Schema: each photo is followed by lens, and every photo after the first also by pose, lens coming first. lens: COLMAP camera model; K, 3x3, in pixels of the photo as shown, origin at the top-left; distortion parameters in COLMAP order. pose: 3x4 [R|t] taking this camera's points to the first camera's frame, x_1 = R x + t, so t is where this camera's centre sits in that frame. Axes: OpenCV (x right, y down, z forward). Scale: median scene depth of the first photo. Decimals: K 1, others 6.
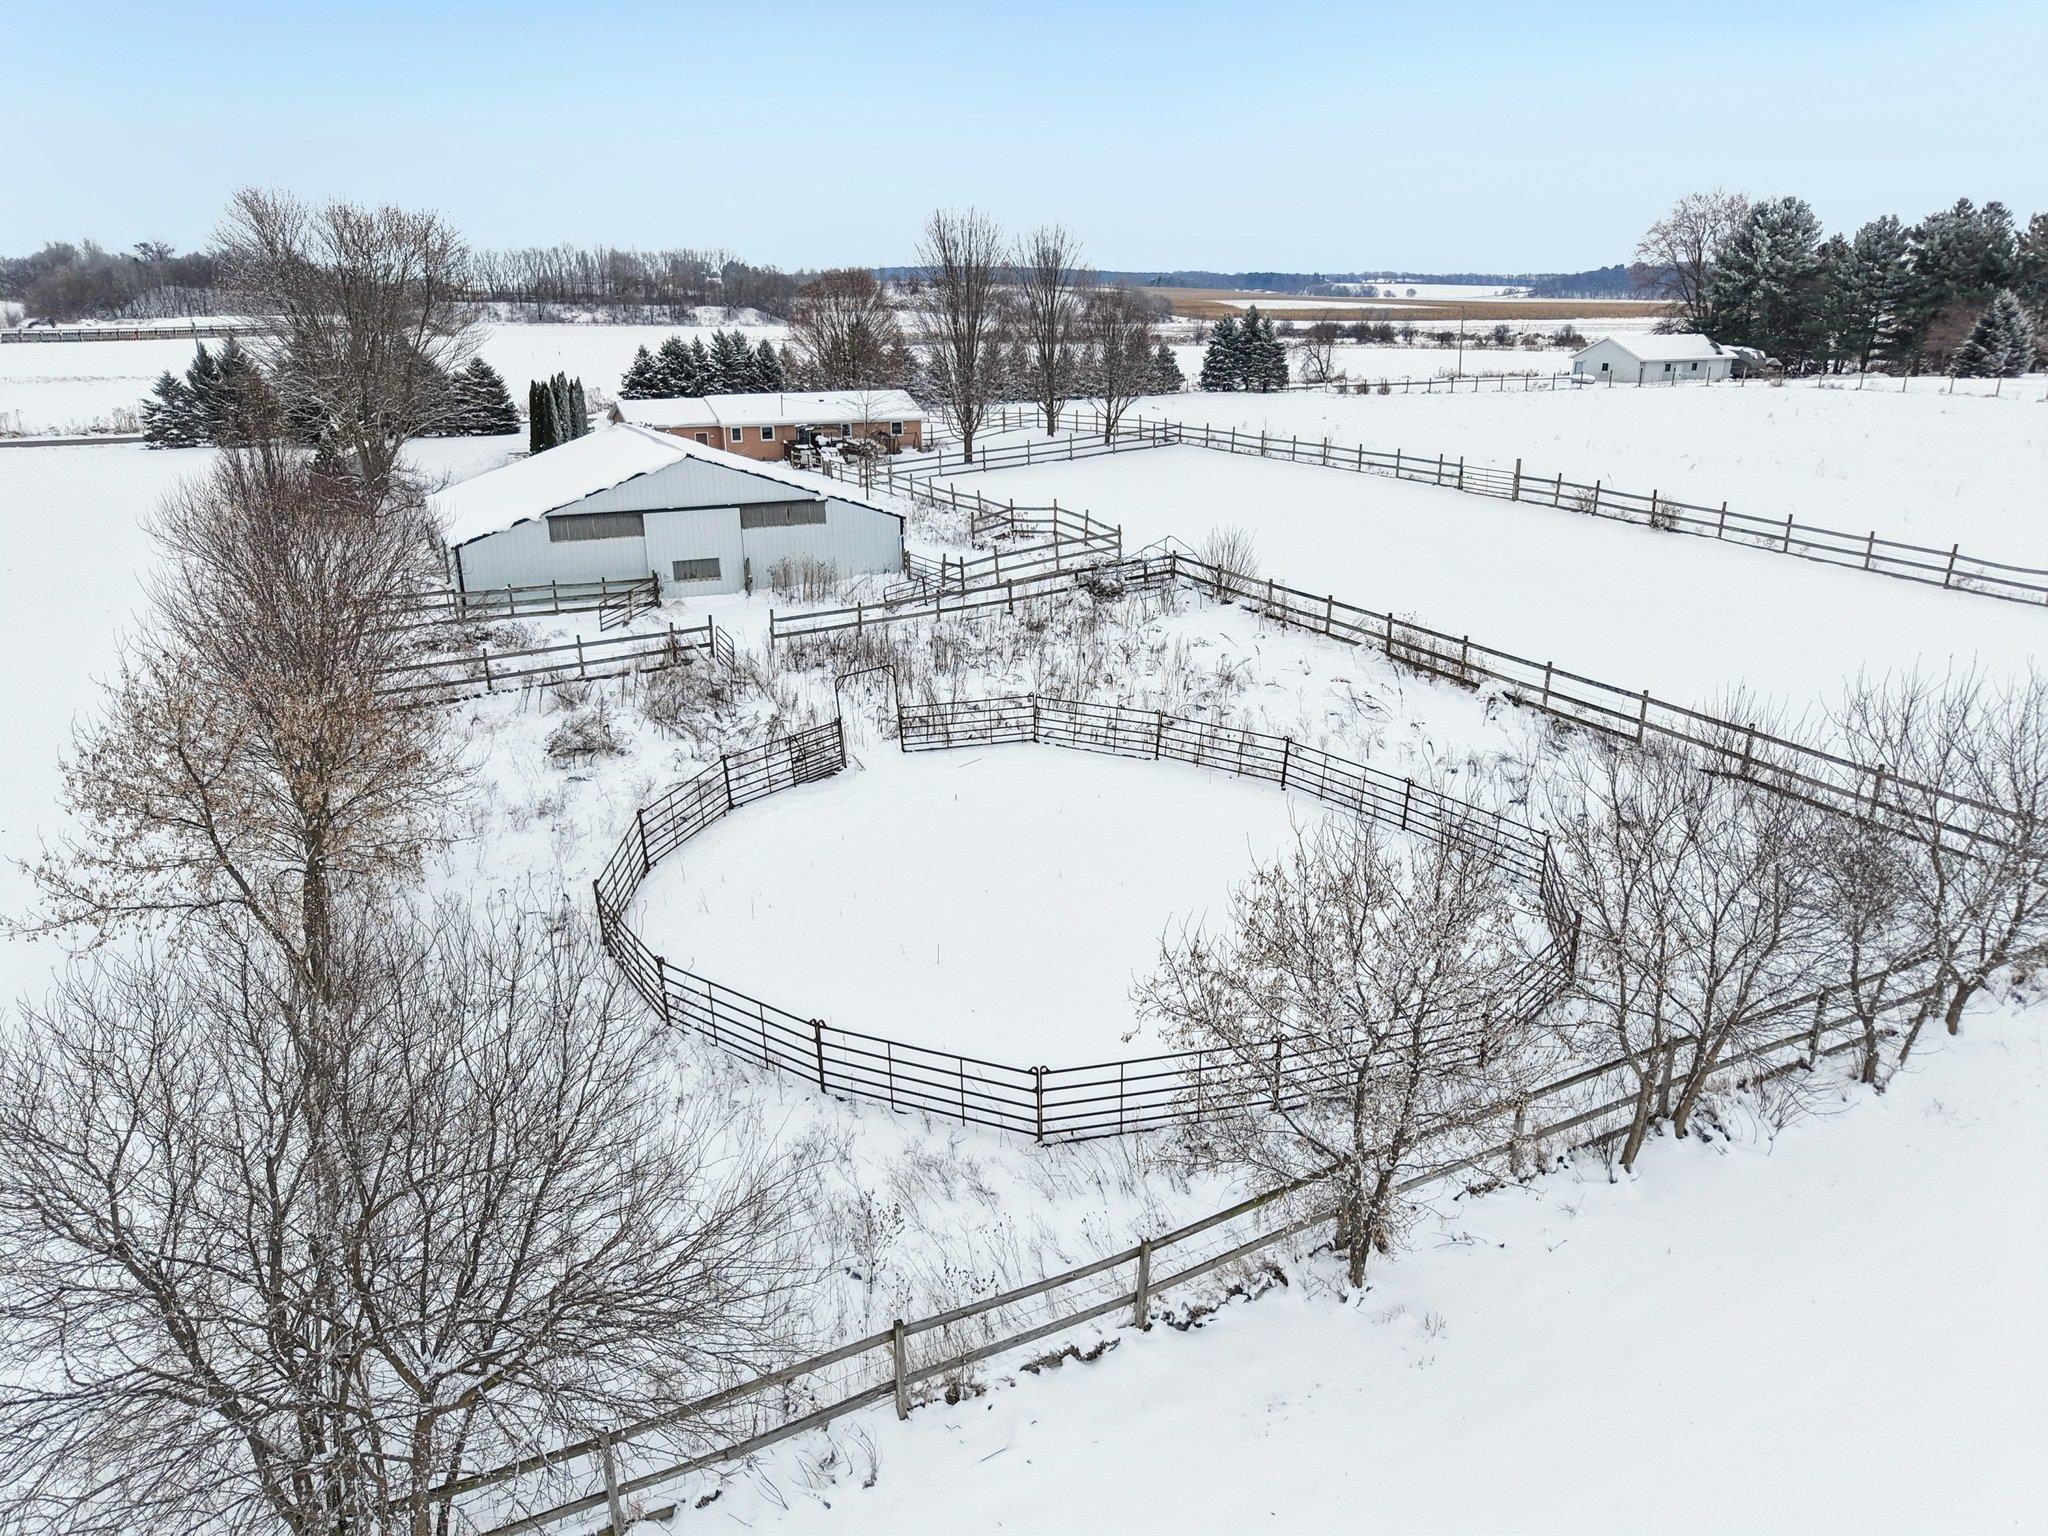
lens RADIAL K [[1382.0, 0, 1029.6], [0, 1382.0, 774.5], [0, 0, 1]] dist [0.002516, -0.002457]
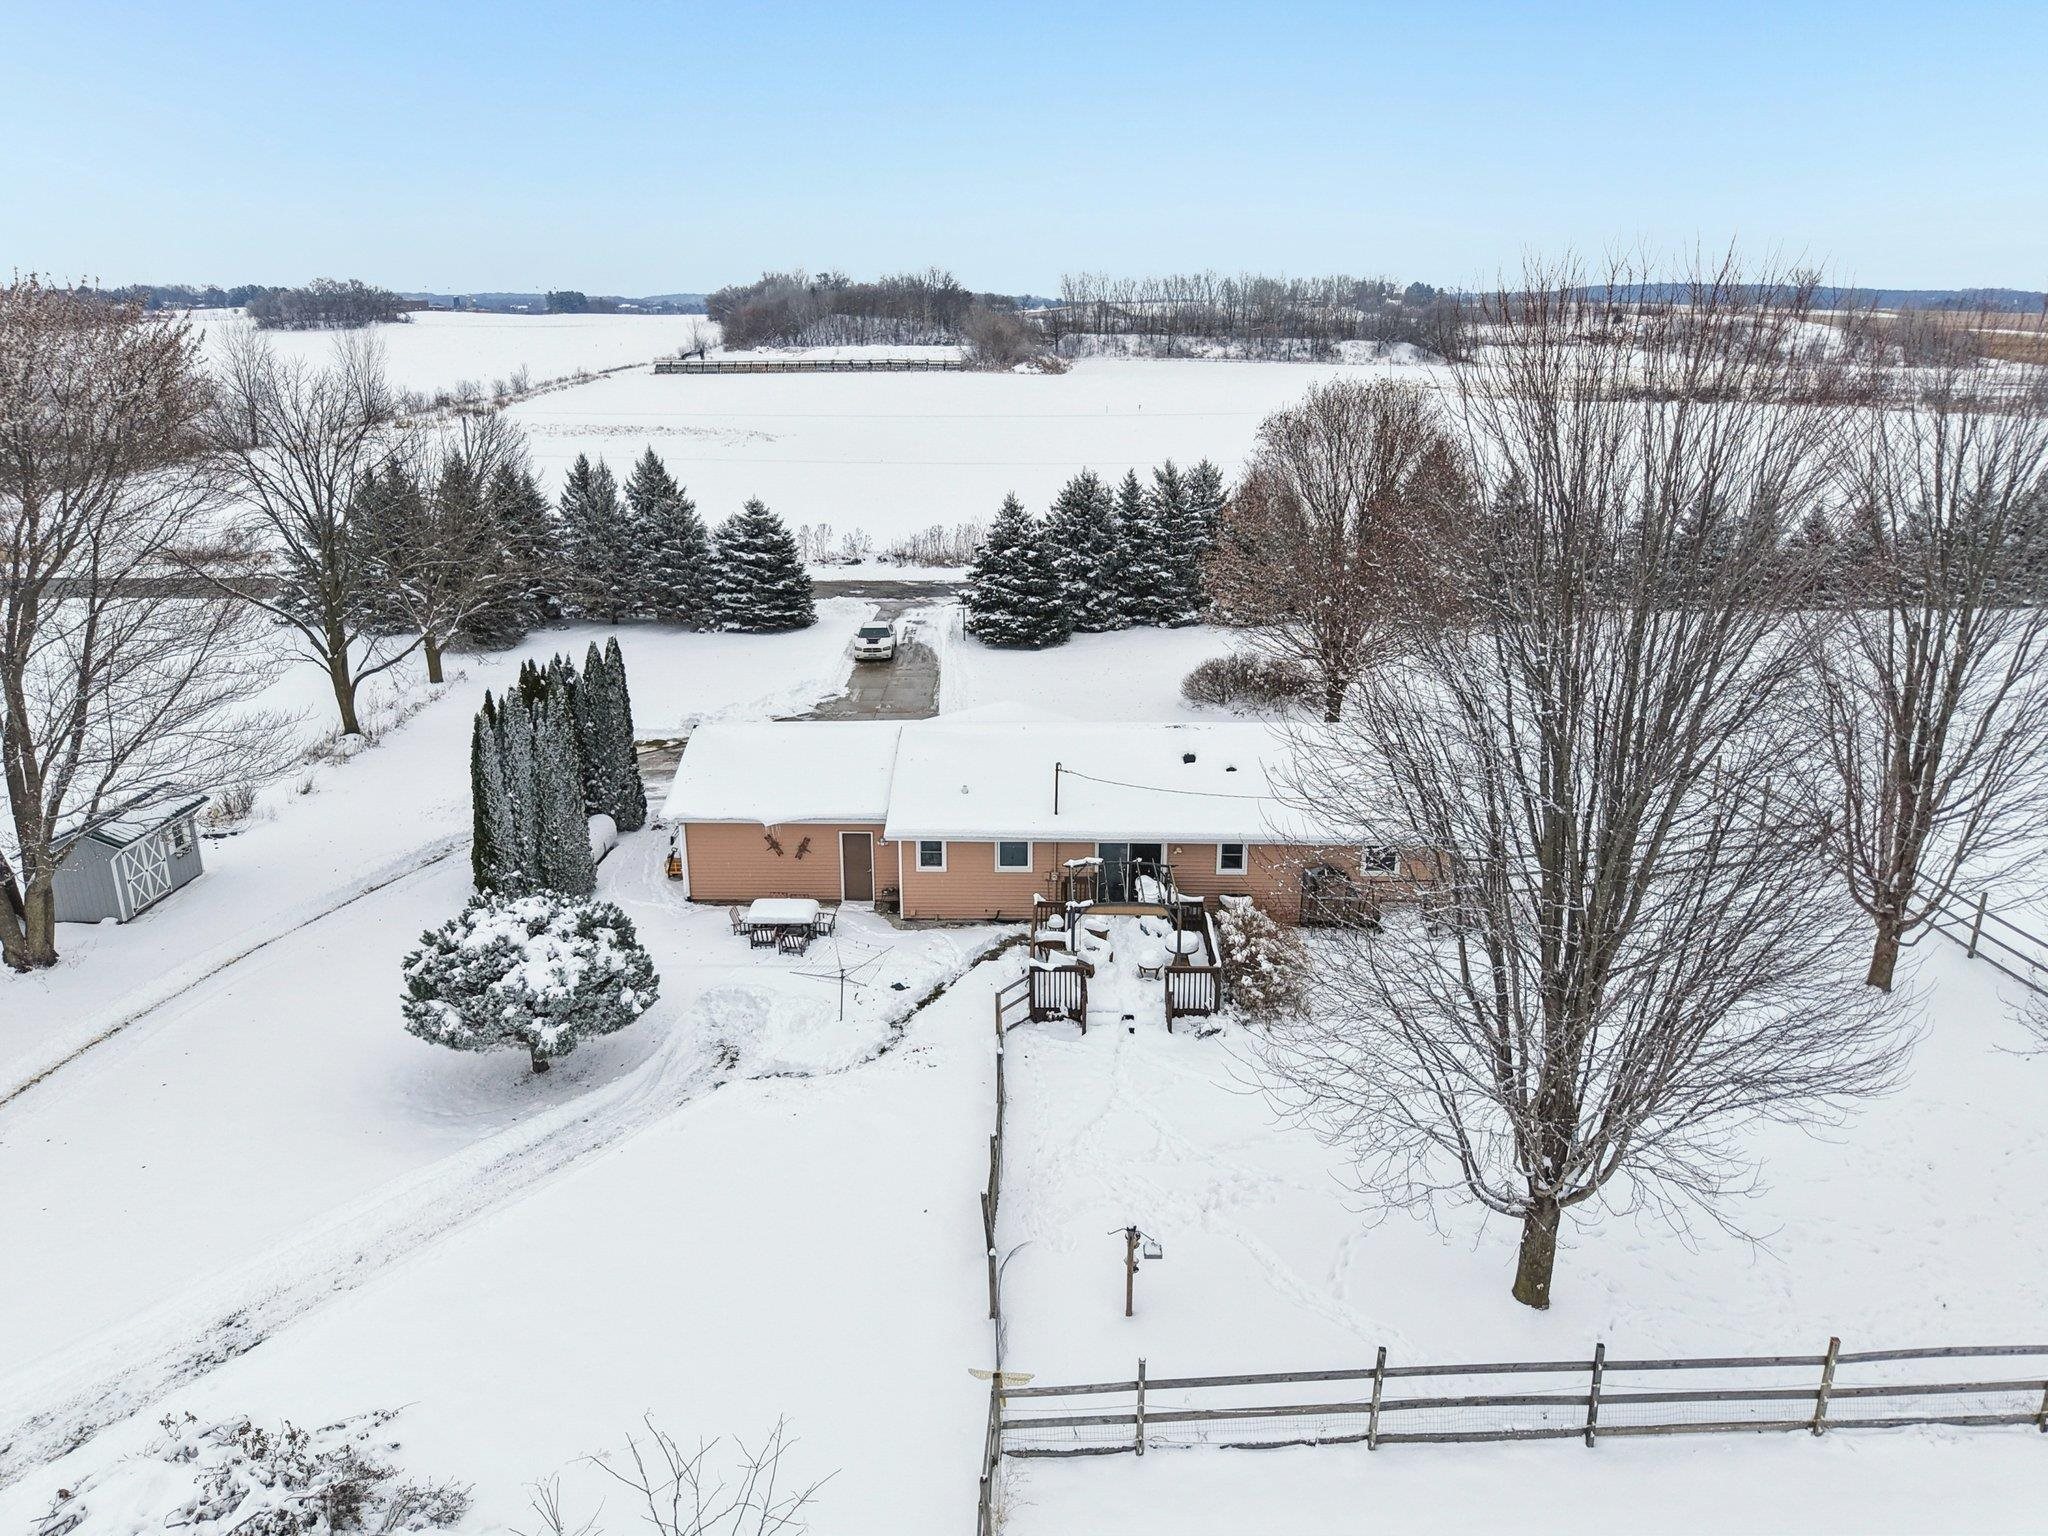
lens RADIAL K [[1395.5, 0, 1038.2], [0, 1395.5, 748.2], [0, 0, 1]] dist [0.009951, -0.005186]
pose [[0.896337, 0.138375, -0.421227, -0.006573], [-0.151546, 0.988448, 0.002231, -0.062219], [0.416670, 0.061836, 0.906952, 0.147668]]
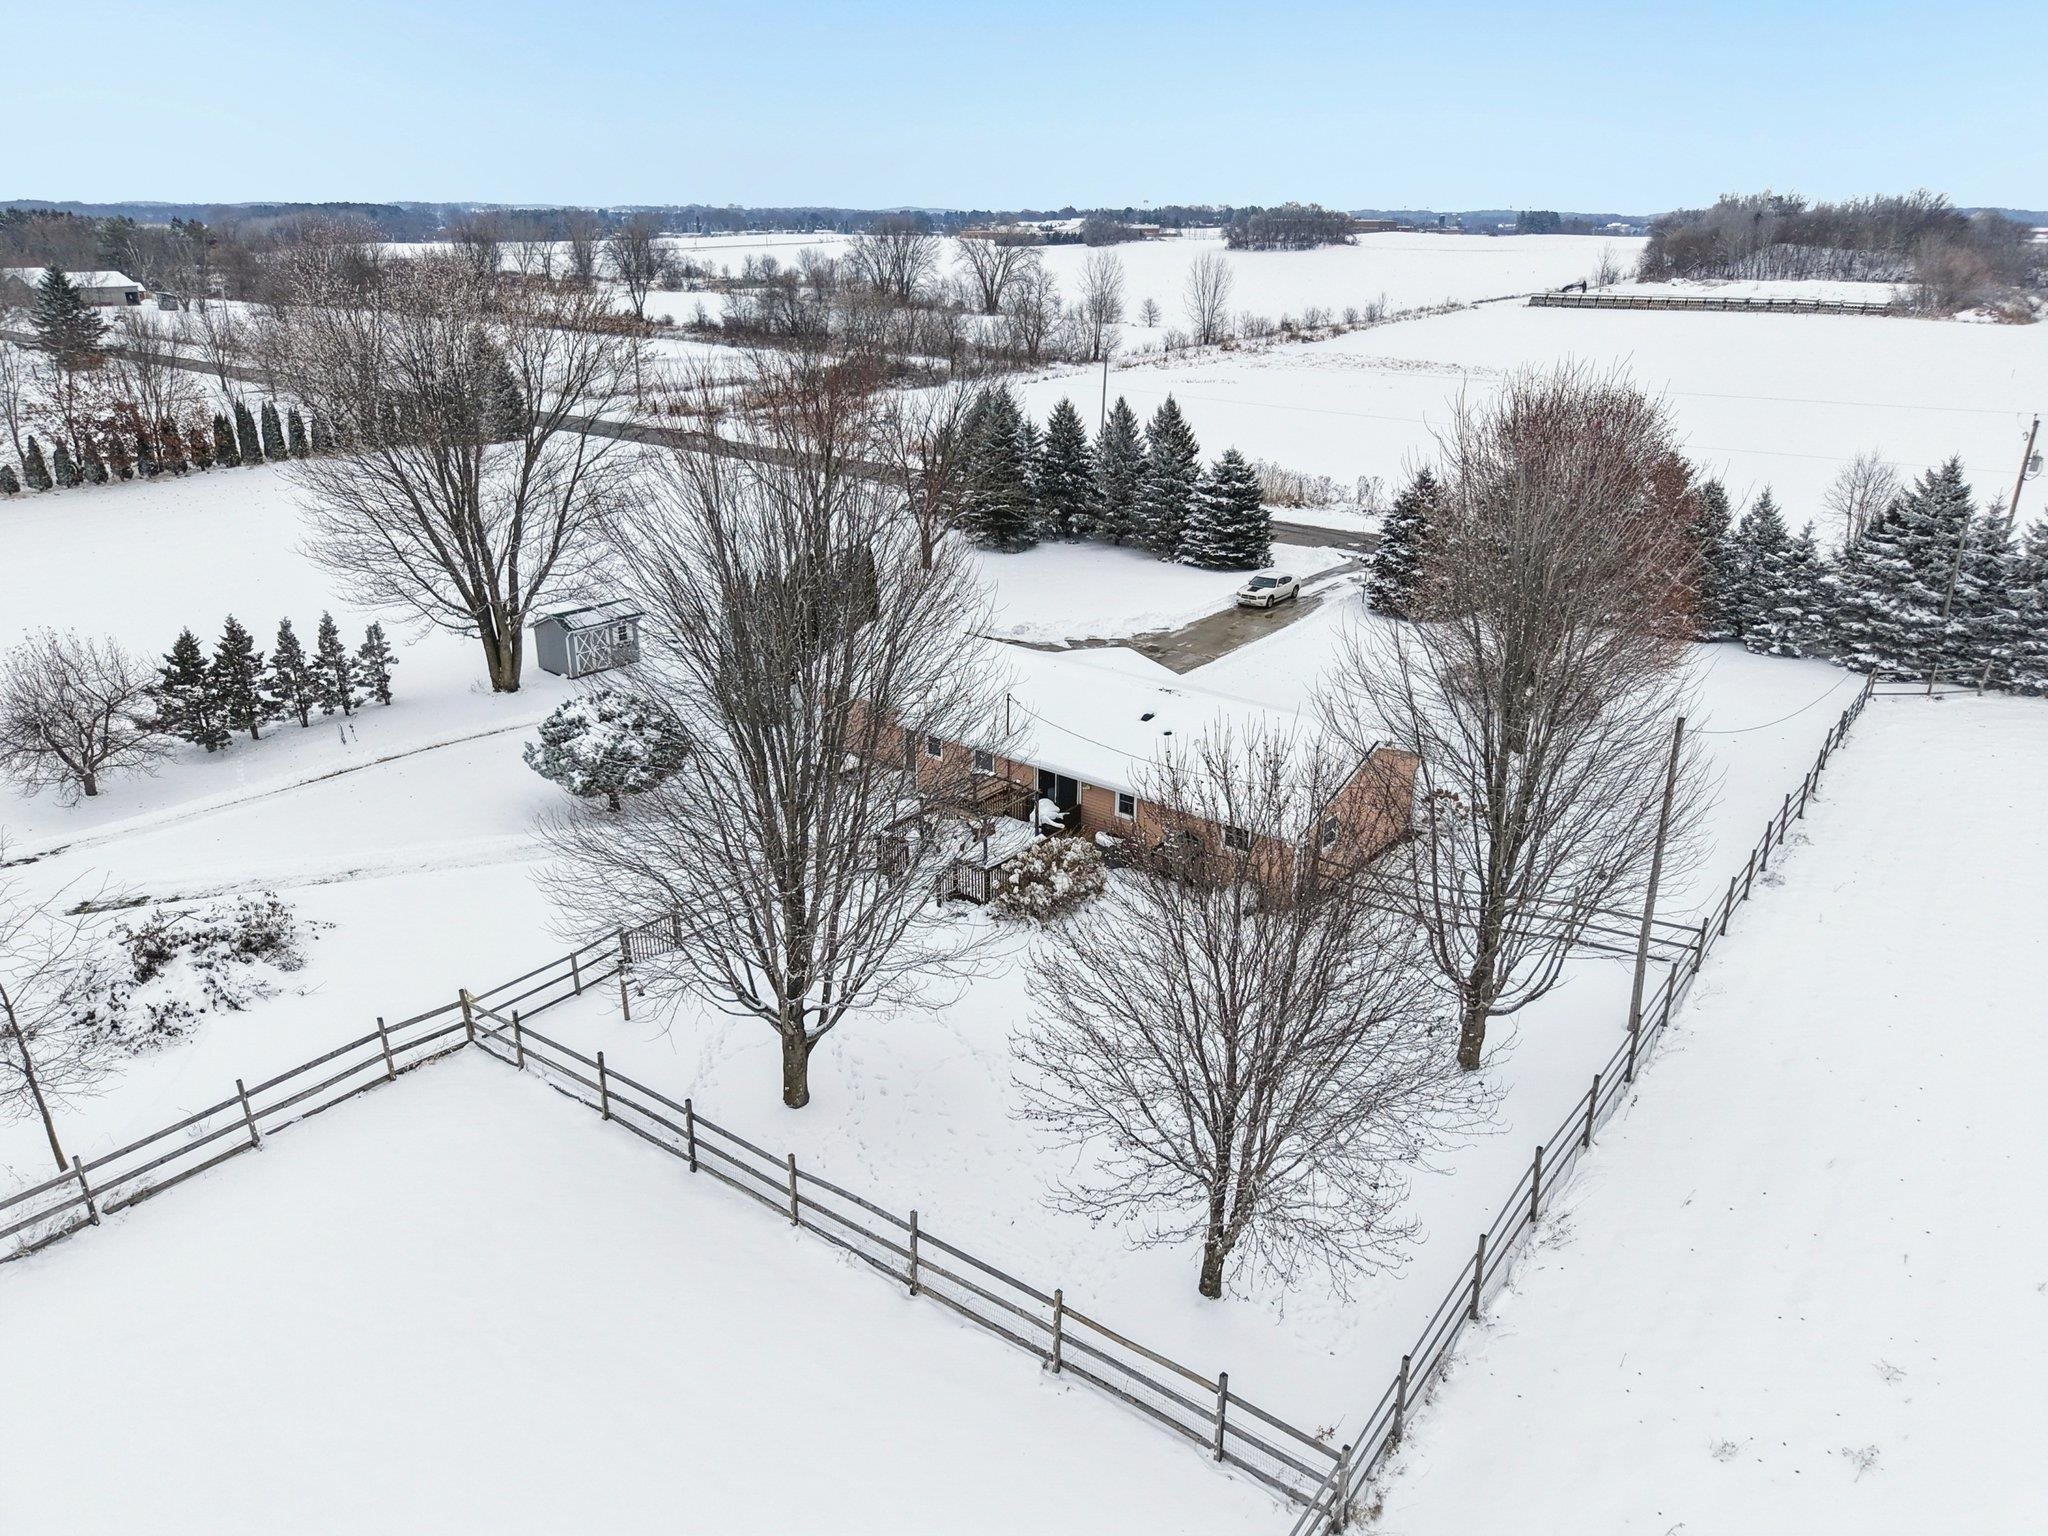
lens RADIAL K [[1383.8, 0, 1024.0], [0, 1383.8, 768.0], [0, 0, 1]] dist [0.004664, -0.000157]
pose [[0.435095, 0.338297, -0.834414, 0.046482], [-0.306955, 0.926946, 0.215755, -0.078488], [0.846446, 0.162254, 0.507151, 0.173528]]
